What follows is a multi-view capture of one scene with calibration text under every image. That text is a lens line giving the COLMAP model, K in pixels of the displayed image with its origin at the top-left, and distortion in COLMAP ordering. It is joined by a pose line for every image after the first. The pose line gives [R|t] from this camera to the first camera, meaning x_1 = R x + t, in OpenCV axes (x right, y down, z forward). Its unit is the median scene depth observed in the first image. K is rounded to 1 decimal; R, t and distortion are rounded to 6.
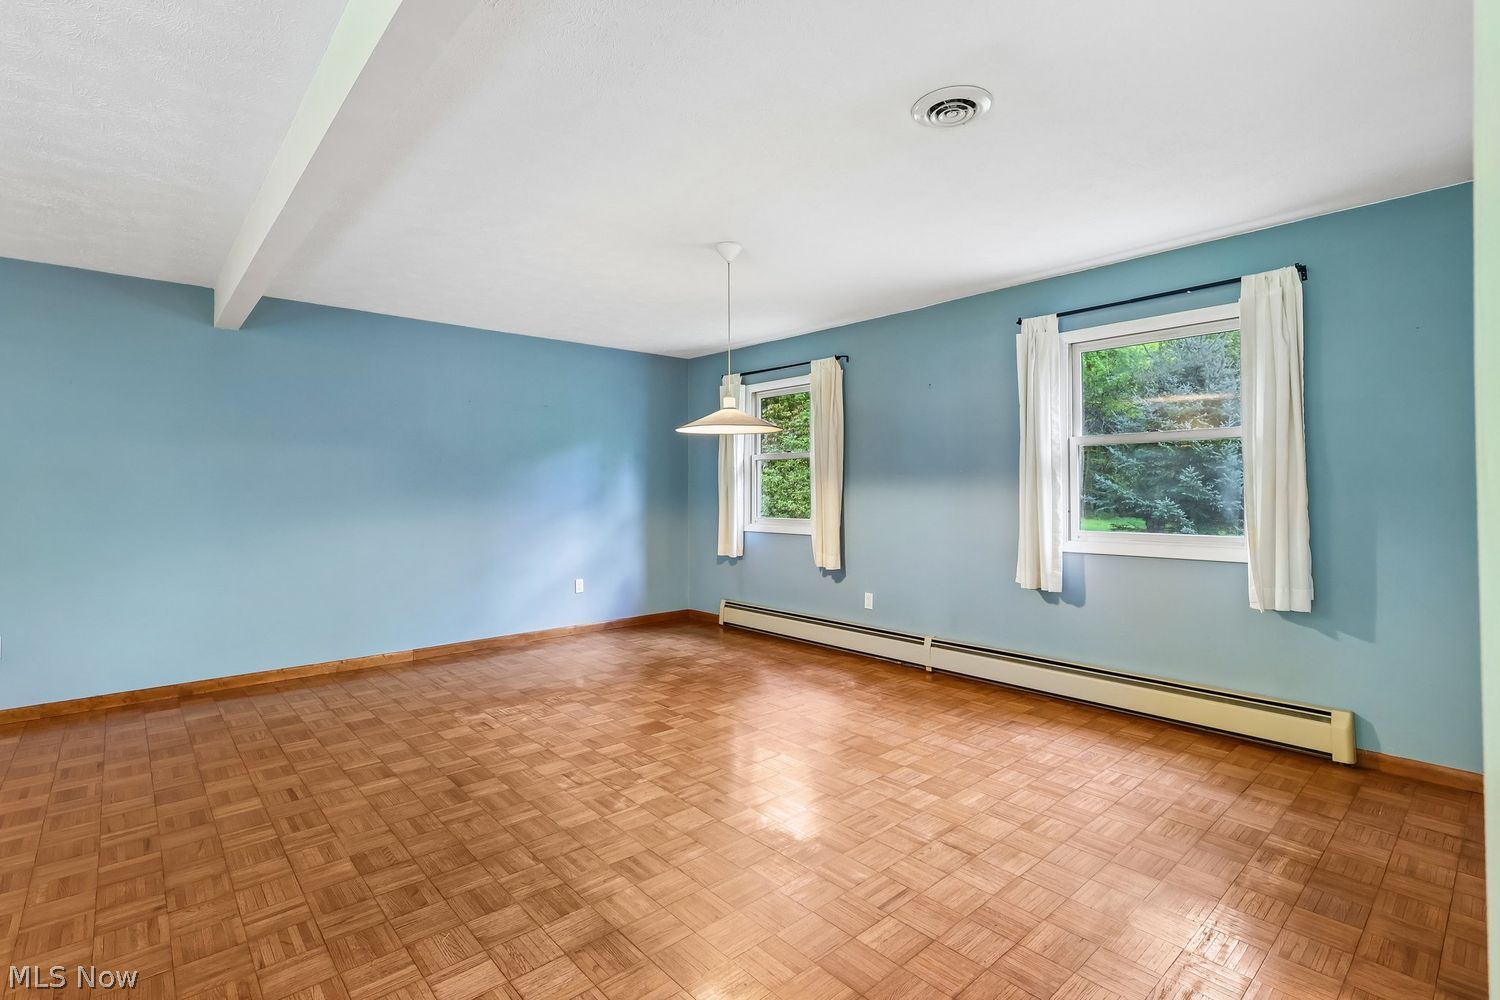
lens RADIAL K [[697.5, 0, 760.0], [0, 697.5, 490.5], [0, 0, 1]] dist [-0.000038, -0.000234]
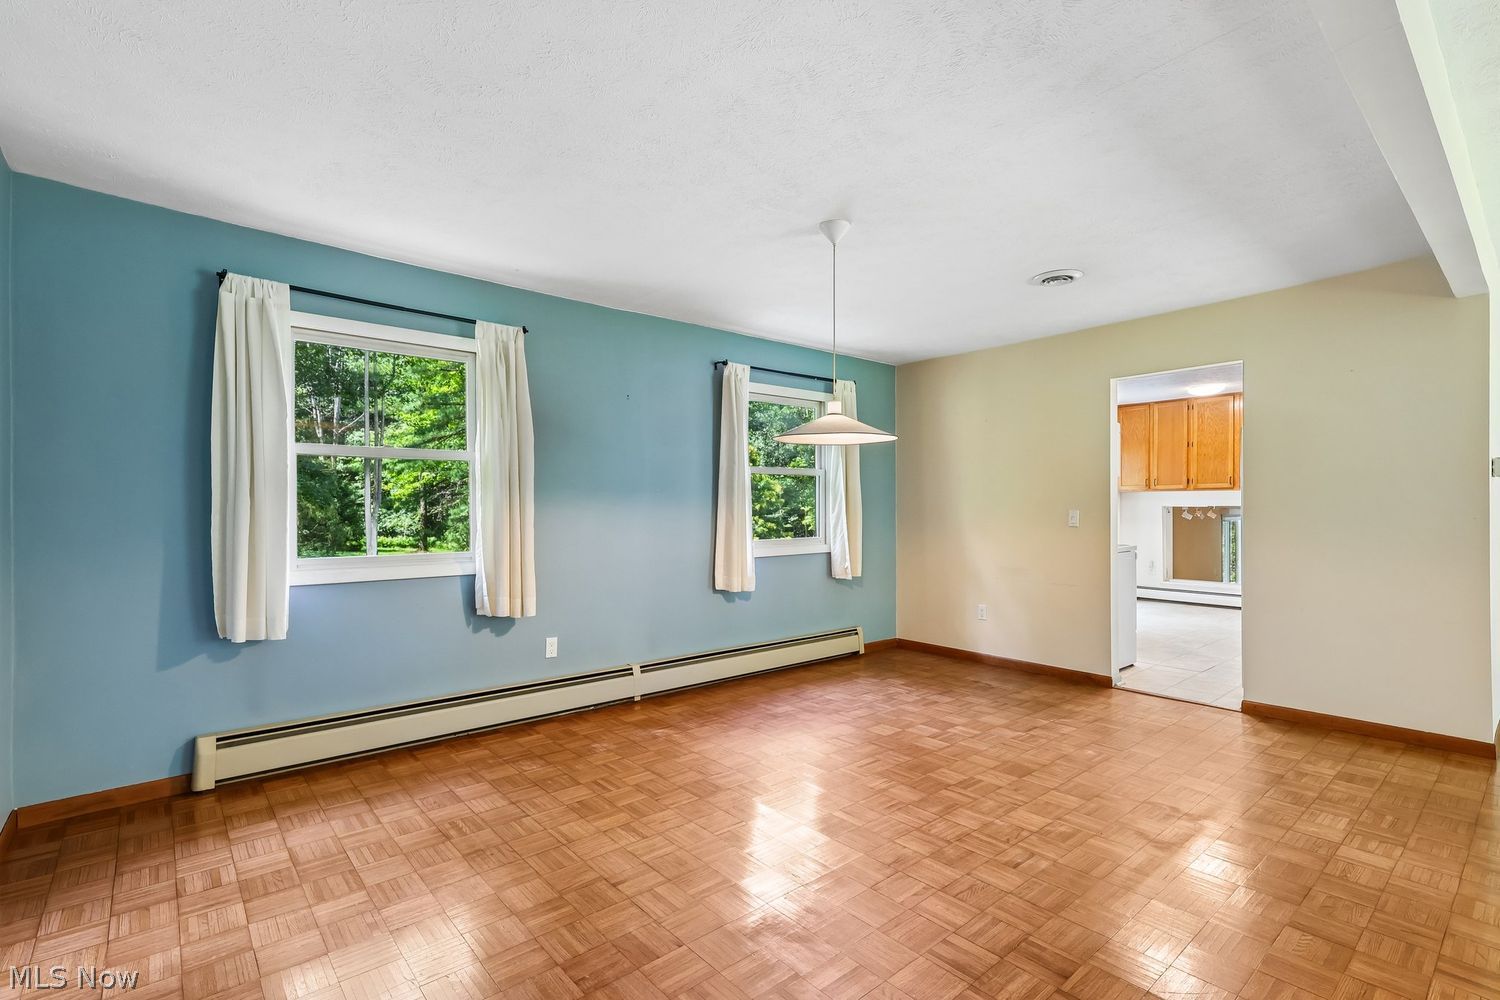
lens RADIAL K [[697.5, 0, 754.8], [0, 697.5, 502.9], [0, 0, 1]] dist [-0.000038, -0.000234]
pose [[0.036671, 0.007062, 0.999302, -0.900558], [0.003623, 0.999968, -0.007200, -0.000432], [-0.999321, 0.003884, 0.036644, 1.049042]]
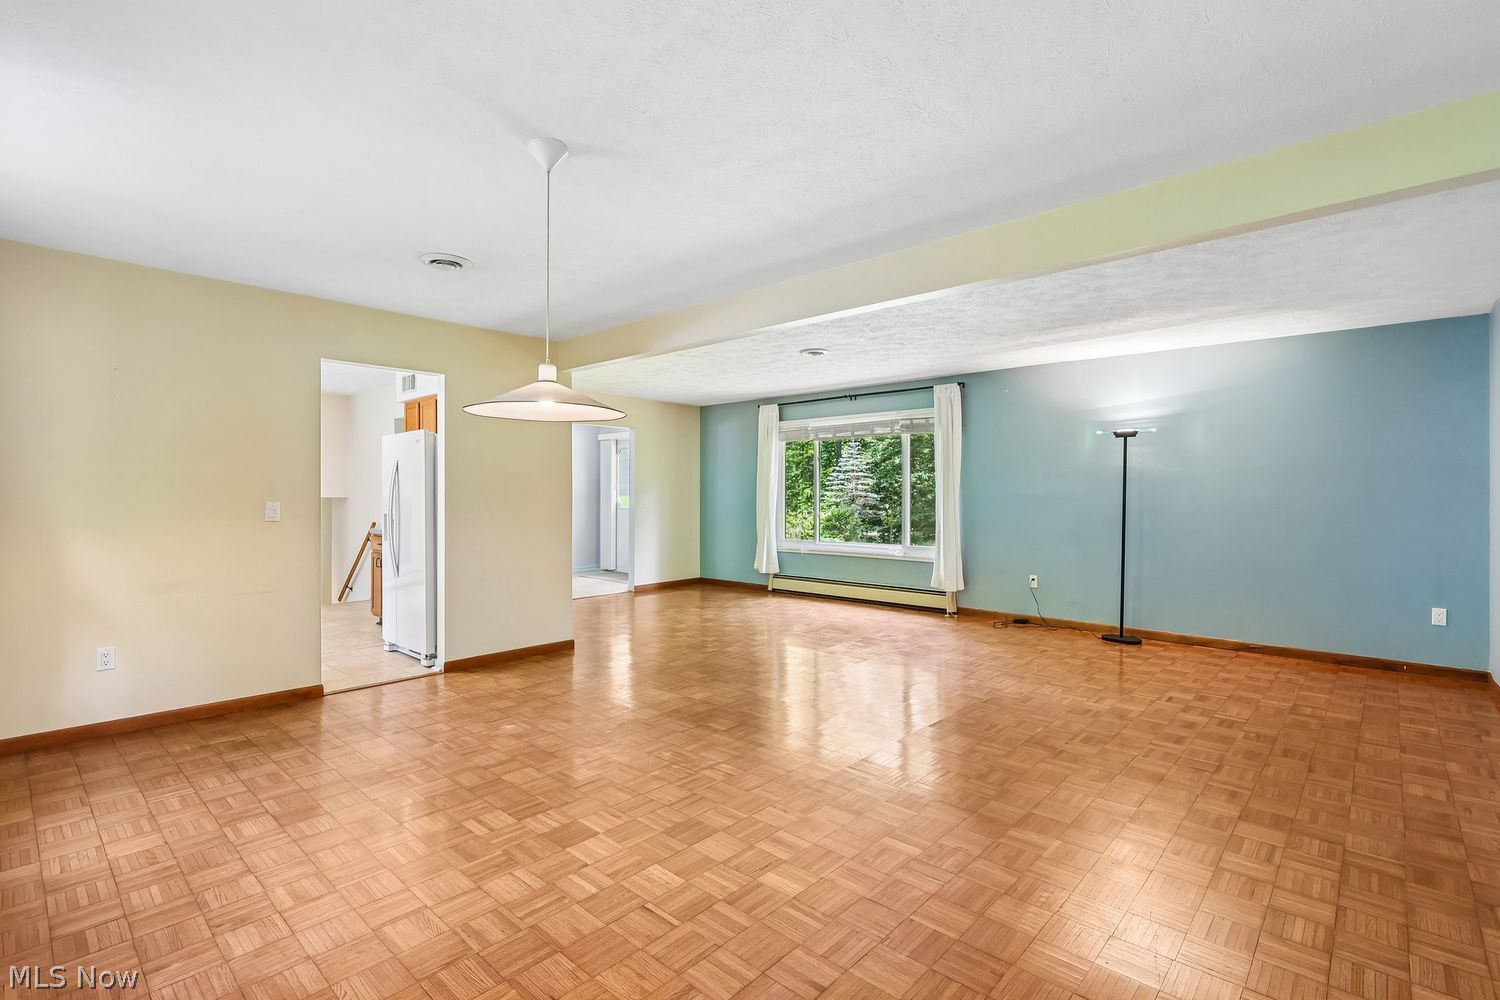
lens RADIAL K [[697.5, 0, 741.5], [0, 697.5, 500.0], [0, 0, 1]] dist [-0.000038, -0.000234]
pose [[-0.997496, 0.003307, -0.070651, -0.185317], [0.002664, 0.999954, 0.009201, -0.004019], [0.070678, 0.008990, -0.997459, 1.673688]]
